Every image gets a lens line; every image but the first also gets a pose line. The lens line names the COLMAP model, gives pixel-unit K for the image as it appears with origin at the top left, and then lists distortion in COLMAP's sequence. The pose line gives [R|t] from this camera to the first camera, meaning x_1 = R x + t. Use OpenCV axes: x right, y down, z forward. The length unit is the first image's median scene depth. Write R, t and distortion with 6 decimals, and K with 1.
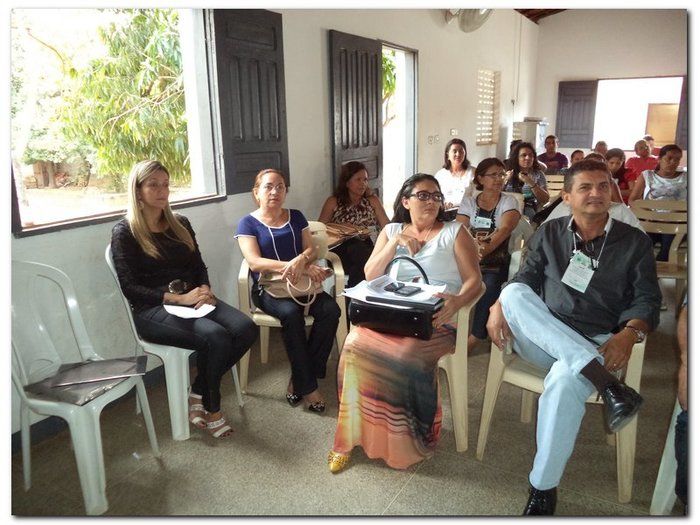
lens RADIAL K [[555.1, 0, 349.6], [0, 555.1, 259.4], [0, 0, 1]] dist [-0.024061, -0.016839]
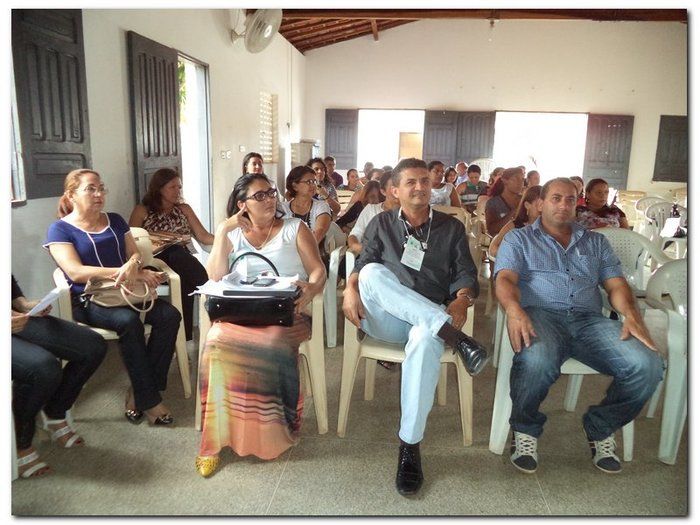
lens RADIAL K [[555.1, 0, 348.4], [0, 555.1, 263.1], [0, 0, 1]] dist [-0.024061, -0.016839]
pose [[0.900649, -0.050456, 0.431608, -0.167055], [0.072457, 0.996769, -0.034673, 0.058277], [-0.428463, 0.062501, 0.901395, 0.013216]]
